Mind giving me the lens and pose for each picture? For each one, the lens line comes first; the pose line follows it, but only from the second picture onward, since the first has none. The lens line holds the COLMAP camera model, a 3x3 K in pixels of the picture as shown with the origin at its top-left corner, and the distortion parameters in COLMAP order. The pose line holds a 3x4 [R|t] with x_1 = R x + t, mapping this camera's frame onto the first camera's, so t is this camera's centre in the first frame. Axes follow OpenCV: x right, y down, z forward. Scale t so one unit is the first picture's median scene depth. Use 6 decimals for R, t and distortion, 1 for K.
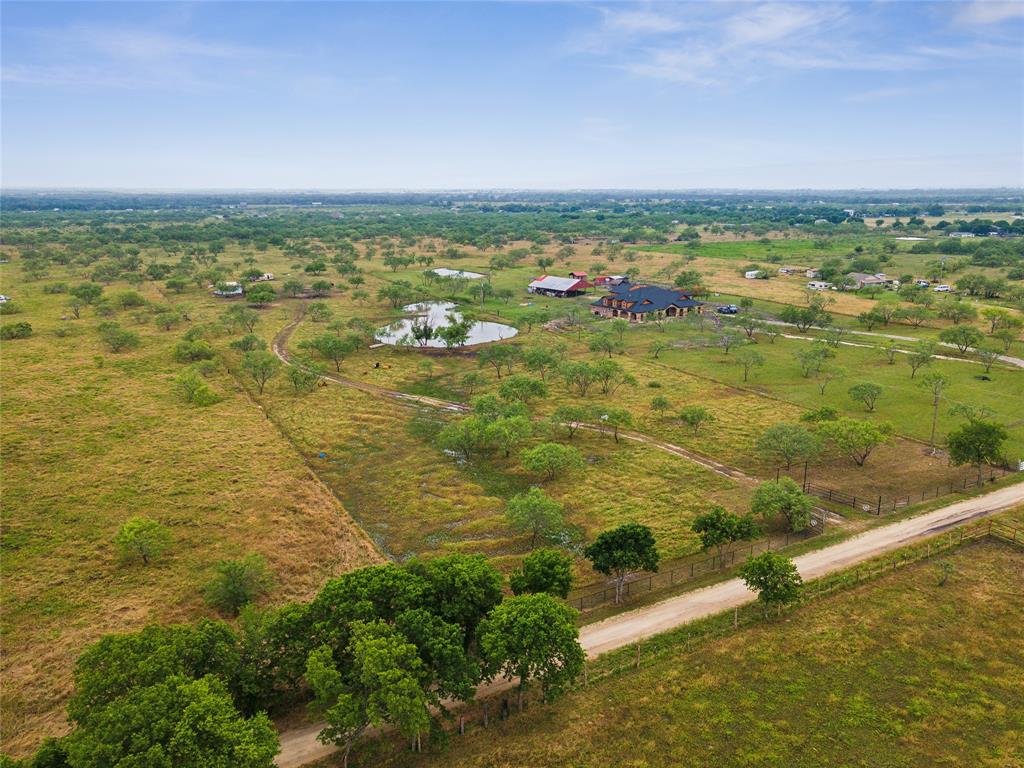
lens RADIAL K [[776.5, 0, 514.9], [0, 776.5, 386.2], [0, 0, 1]] dist [0.047464, 0.003443]
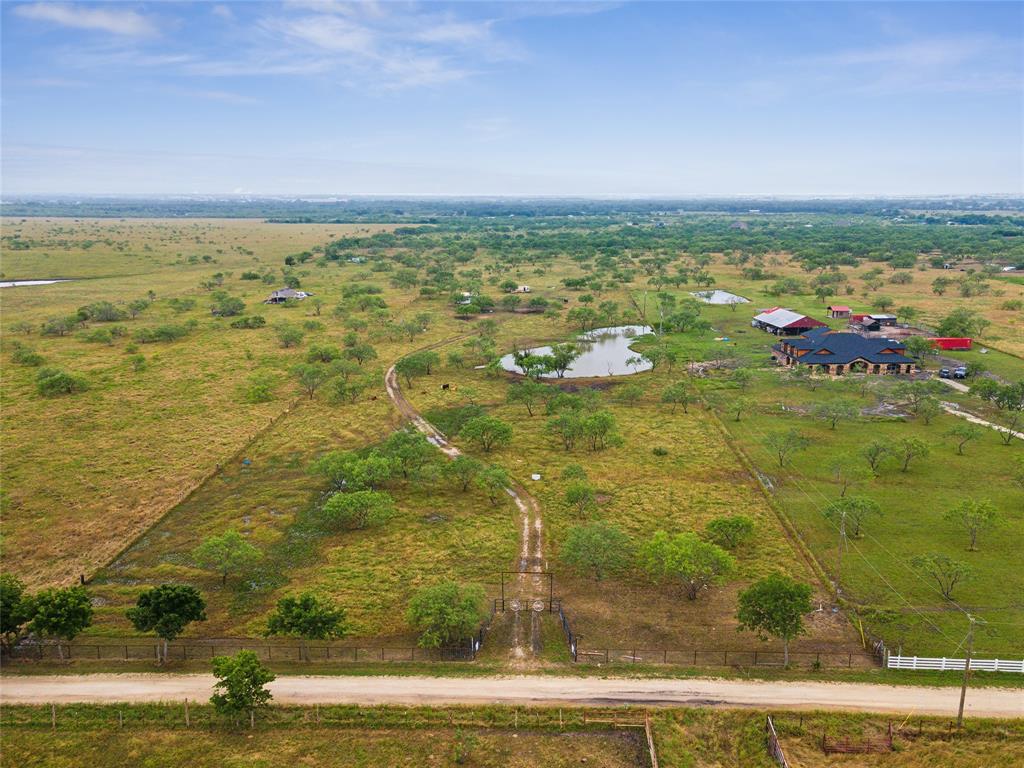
lens RADIAL K [[811.0, 0, 512.3], [0, 811.0, 361.5], [0, 0, 1]] dist [0.038814, -0.002402]
pose [[0.849158, 0.111457, -0.516244, 0.376004], [-0.134833, 0.990837, -0.007861, -0.053767], [0.510637, 0.076282, 0.856406, 0.123989]]
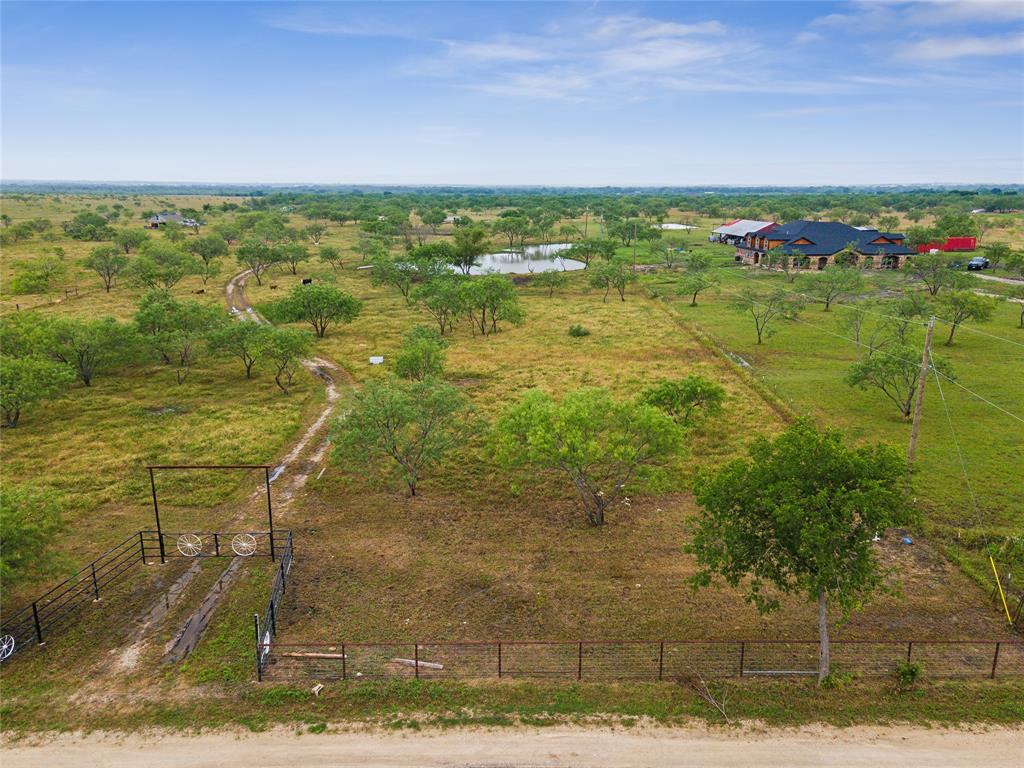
lens RADIAL K [[776.5, 0, 514.9], [0, 776.5, 386.2], [0, 0, 1]] dist [0.047464, 0.003443]
pose [[0.873274, 0.130046, -0.469553, 0.315129], [-0.128054, 0.991101, 0.036338, 0.017512], [0.470100, 0.028395, 0.882156, 0.376098]]
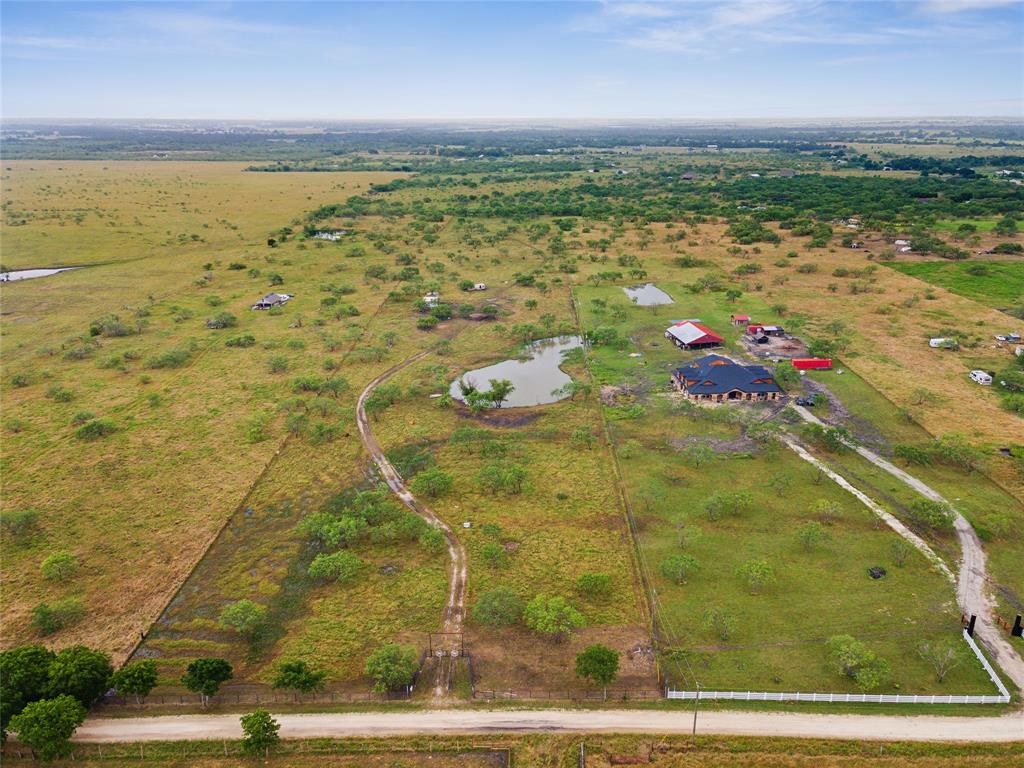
lens RADIAL K [[767.8, 0, 512.4], [0, 767.8, 358.3], [0, 0, 1]] dist [0.032976, 0.011435]
pose [[0.866405, 0.147625, -0.477021, 0.476941], [-0.122033, 0.988931, 0.084401, -0.218522], [0.484200, -0.014913, 0.874830, -0.000485]]
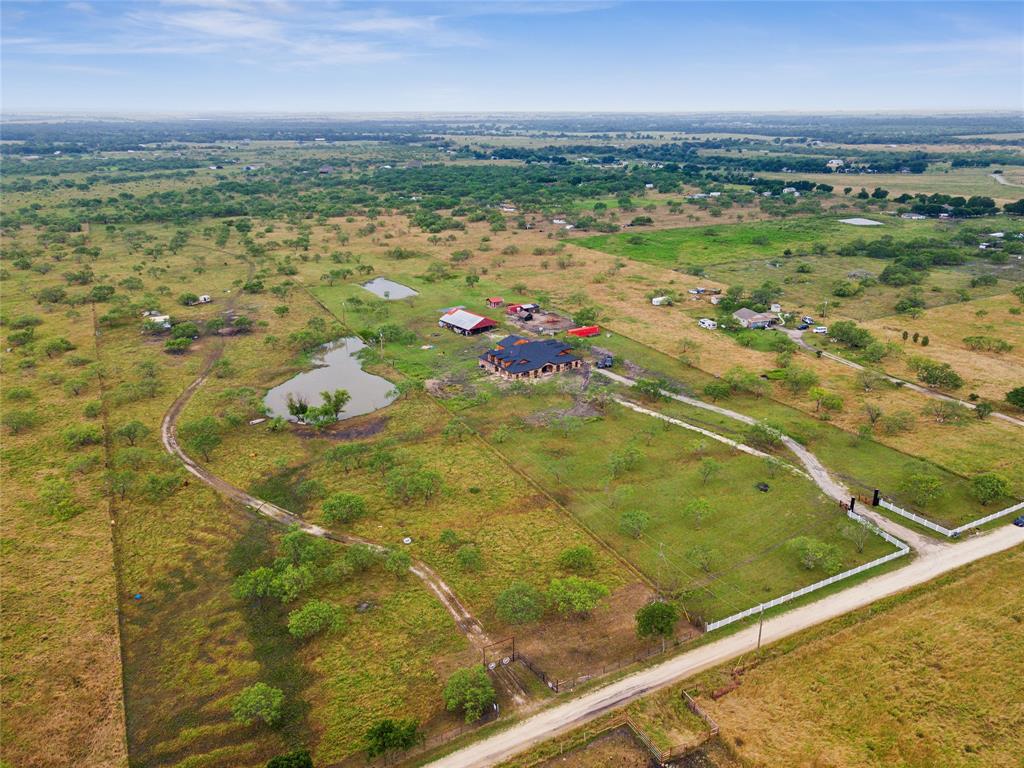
lens RADIAL K [[767.8, 0, 512.4], [0, 767.8, 358.3], [0, 0, 1]] dist [0.032976, 0.011435]
pose [[0.999783, 0.003588, -0.020540, 0.198372], [-0.002301, 0.998053, 0.062324, -0.202173], [0.020724, -0.062263, 0.997845, -0.074984]]
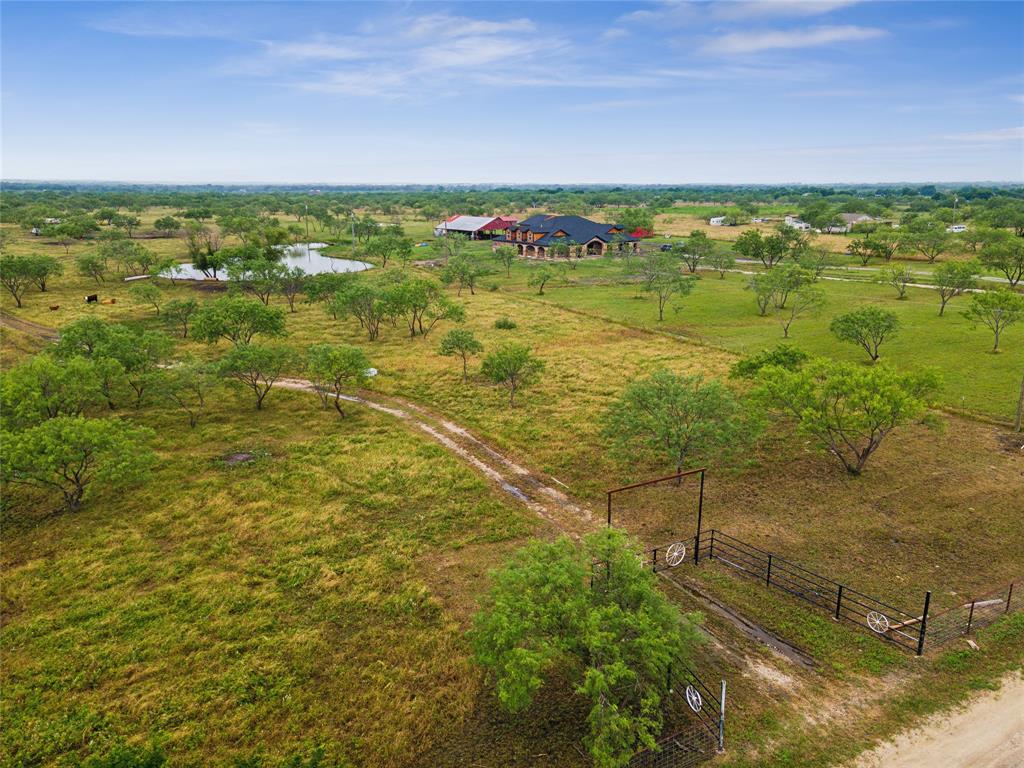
lens RADIAL K [[732.8, 0, 516.6], [0, 732.8, 400.9], [0, 0, 1]] dist [0.050415, 0.002034]
pose [[0.999979, 0.006433, -0.000976, 0.146373], [-0.006391, 0.999269, 0.037694, 0.027147], [0.001218, -0.037687, 0.999289, 0.340789]]
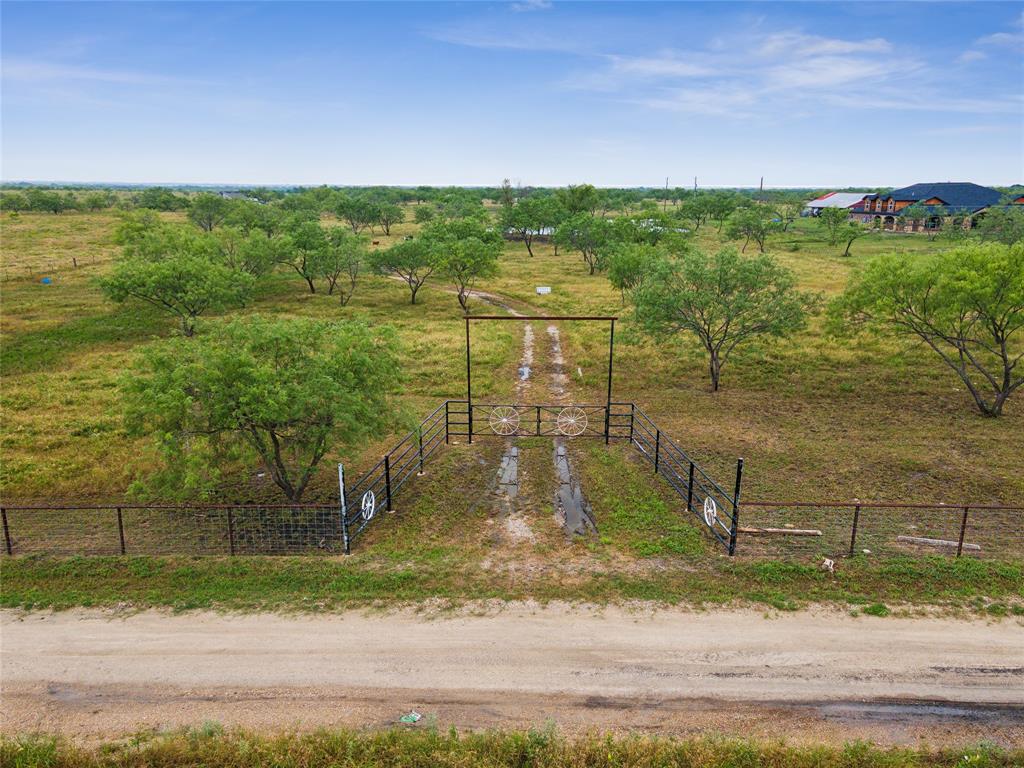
lens RADIAL K [[776.5, 0, 514.9], [0, 776.5, 386.2], [0, 0, 1]] dist [0.047464, 0.003443]
pose [[0.855595, 0.138519, -0.498768, 0.242635], [-0.138492, 0.989662, 0.037280, 0.057621], [0.498776, 0.037178, 0.865933, 0.377980]]
